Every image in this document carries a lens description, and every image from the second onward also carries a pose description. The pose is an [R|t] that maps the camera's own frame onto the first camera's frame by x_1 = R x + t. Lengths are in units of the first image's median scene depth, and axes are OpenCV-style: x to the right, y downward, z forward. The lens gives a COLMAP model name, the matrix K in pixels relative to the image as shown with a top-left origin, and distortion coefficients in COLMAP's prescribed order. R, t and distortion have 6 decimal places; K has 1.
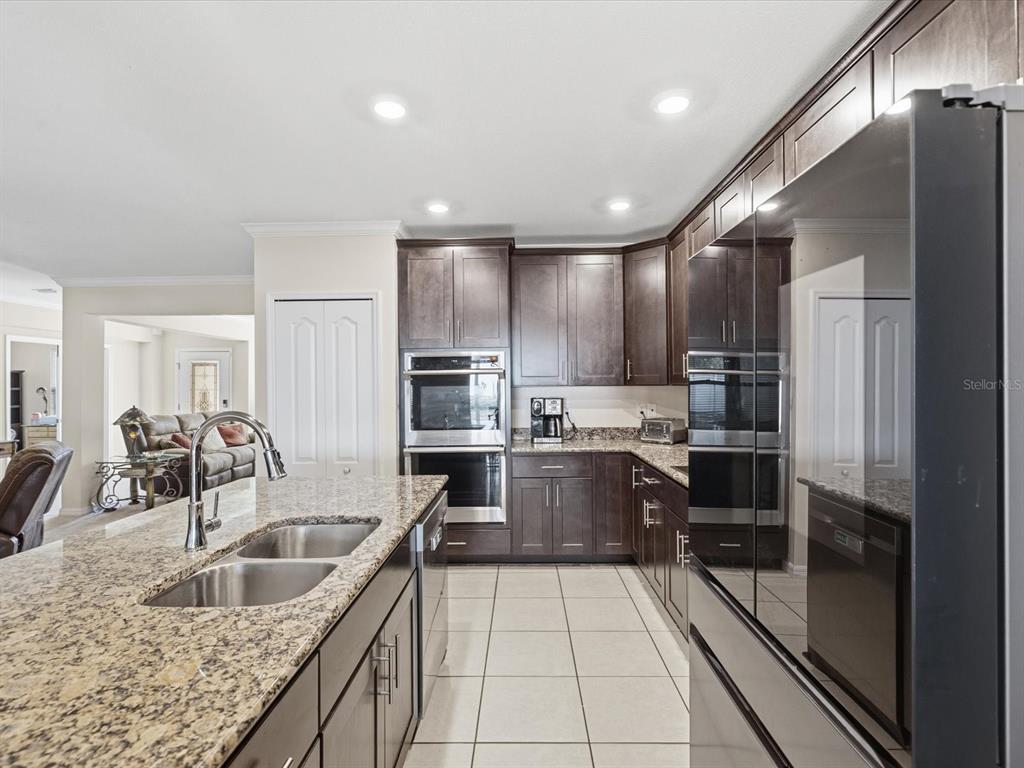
lens RADIAL K [[501.6, 0, 515.7], [0, 501.6, 386.8], [0, 0, 1]] dist [0.008093, -0.002568]
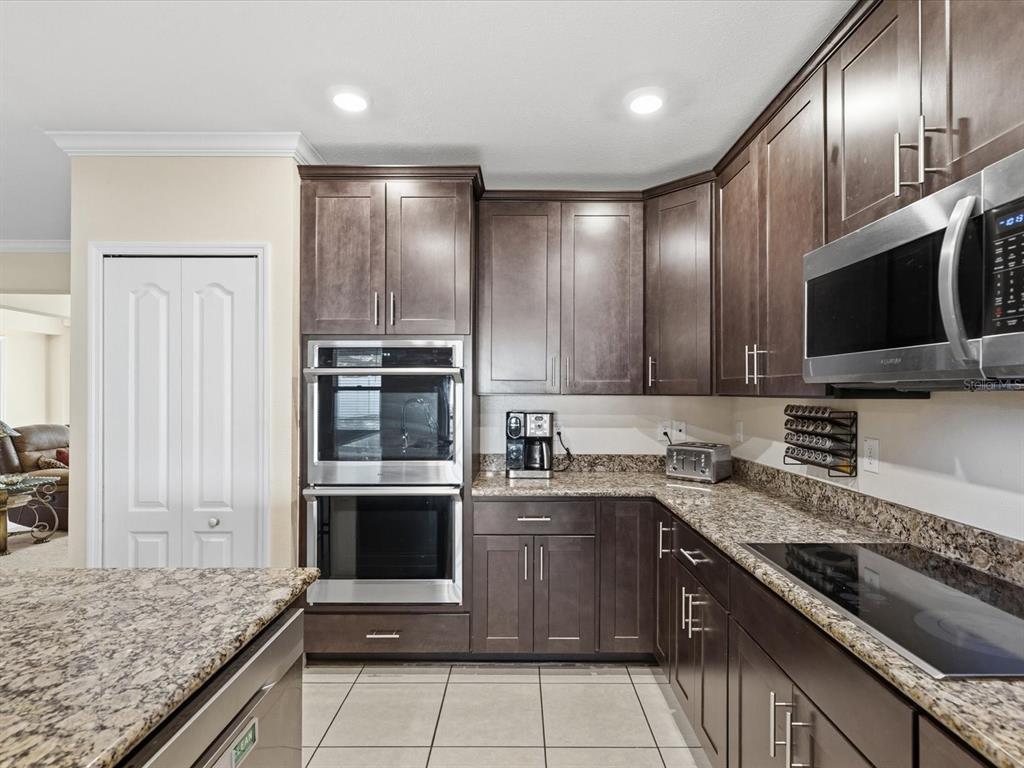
lens RADIAL K [[501.6, 0, 522.3], [0, 501.6, 392.2], [0, 0, 1]] dist [0.008093, -0.002568]
pose [[0.999767, 0.012856, 0.017345, 0.043706], [-0.012802, 0.999913, -0.003222, -0.002714], [-0.017385, 0.002999, 0.999844, 0.344971]]
